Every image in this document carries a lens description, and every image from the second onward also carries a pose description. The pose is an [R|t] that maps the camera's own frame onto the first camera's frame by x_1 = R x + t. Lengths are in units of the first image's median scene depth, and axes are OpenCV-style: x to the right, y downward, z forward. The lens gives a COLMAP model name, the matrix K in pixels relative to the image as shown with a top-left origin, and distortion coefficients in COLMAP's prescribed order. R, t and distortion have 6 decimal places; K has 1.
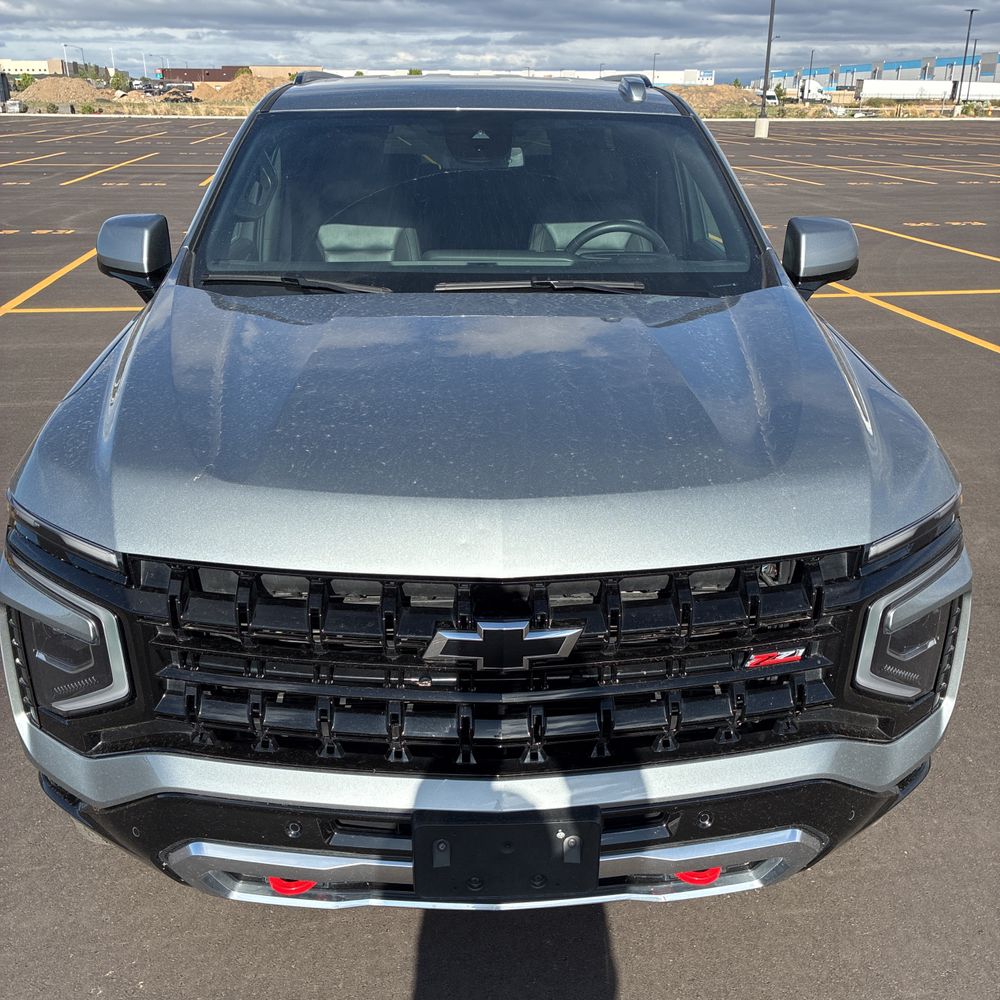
lens RADIAL K [[1009.0, 0, 500.4], [0, 1009.0, 498.4], [0, 0, 1]] dist [0.025775, 0.000000]
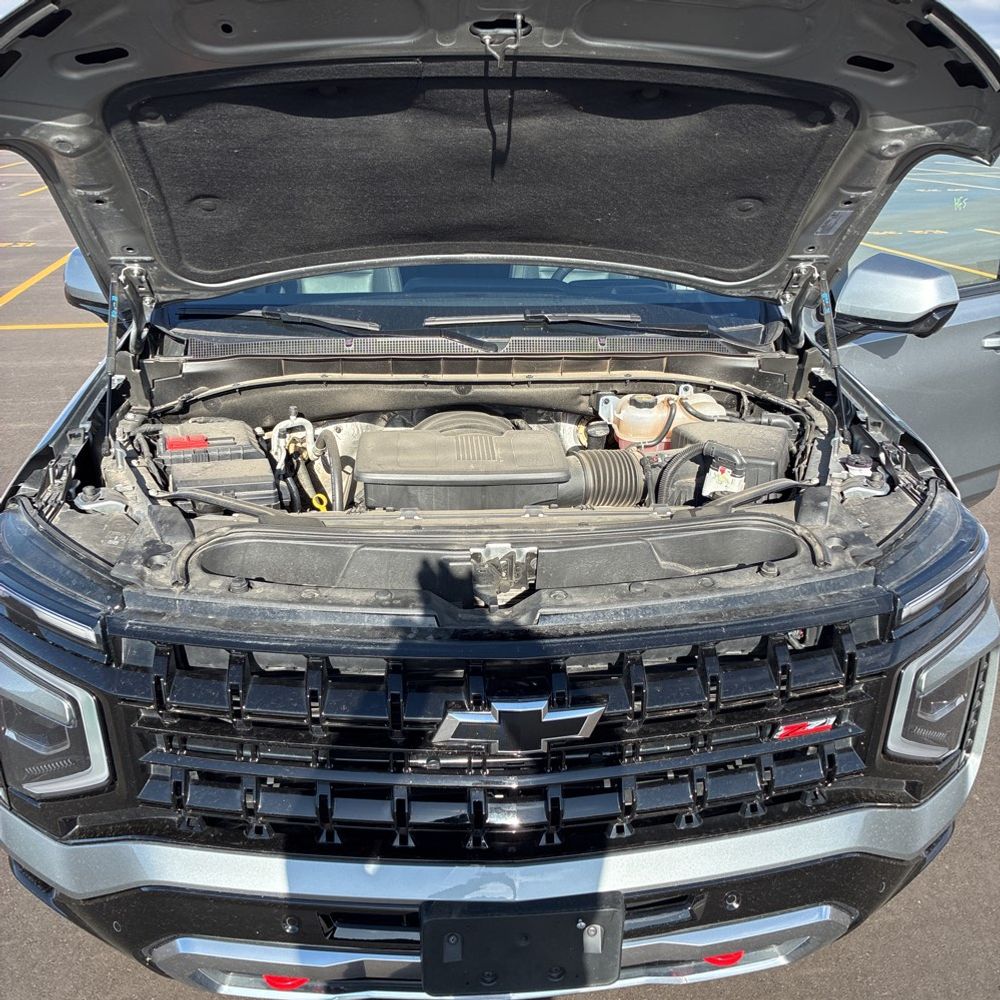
lens RADIAL K [[1009.0, 0, 499.3], [0, 1009.0, 496.7], [0, 0, 1]] dist [0.025775, 0.000000]
pose [[0.999468, -0.012317, 0.030204, -0.035918], [0.012580, 0.999884, -0.008547, -0.049882], [-0.030095, 0.008922, 0.999507, 0.064038]]
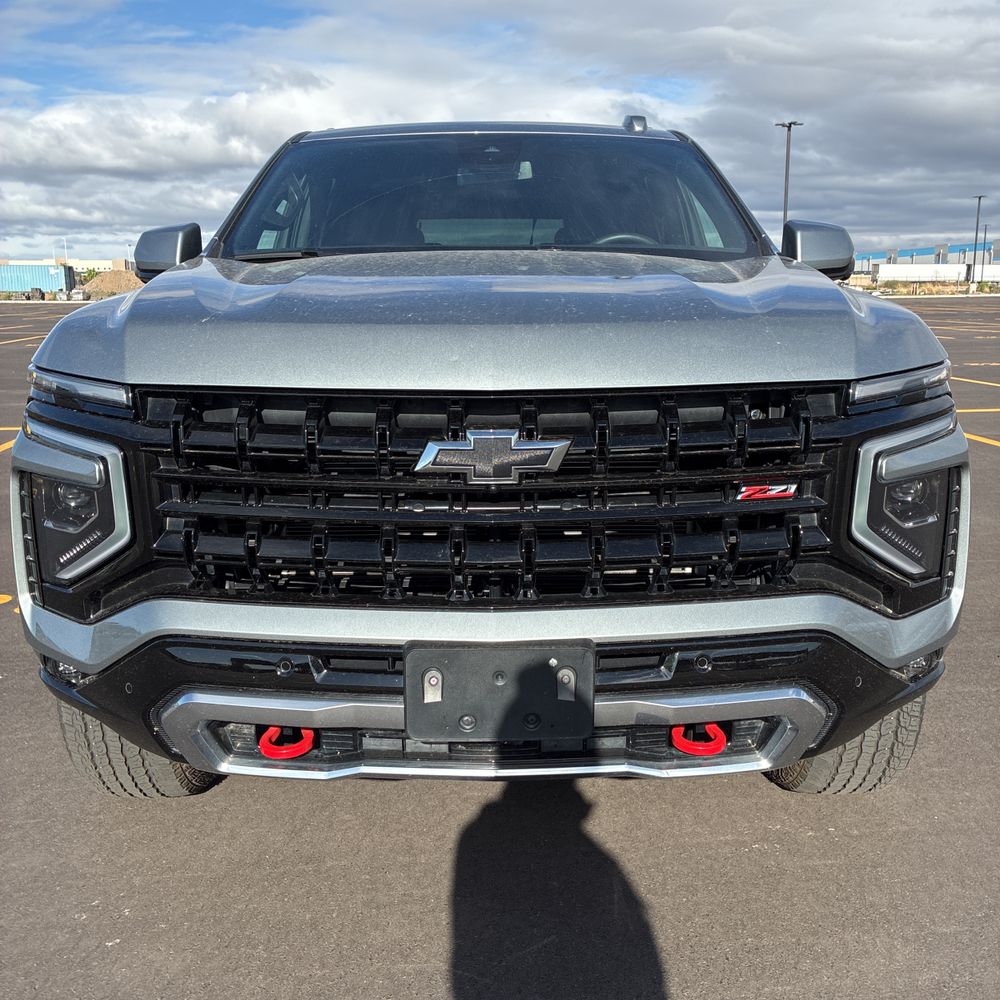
lens RADIAL K [[1009.0, 0, 496.7], [0, 1009.0, 492.9], [0, 0, 1]] dist [0.025775, 0.000000]
pose [[0.999344, -0.004991, -0.035863, 0.037895], [-0.001311, 0.984818, -0.173583, 0.316602], [0.036185, 0.173517, 0.984166, 0.003660]]
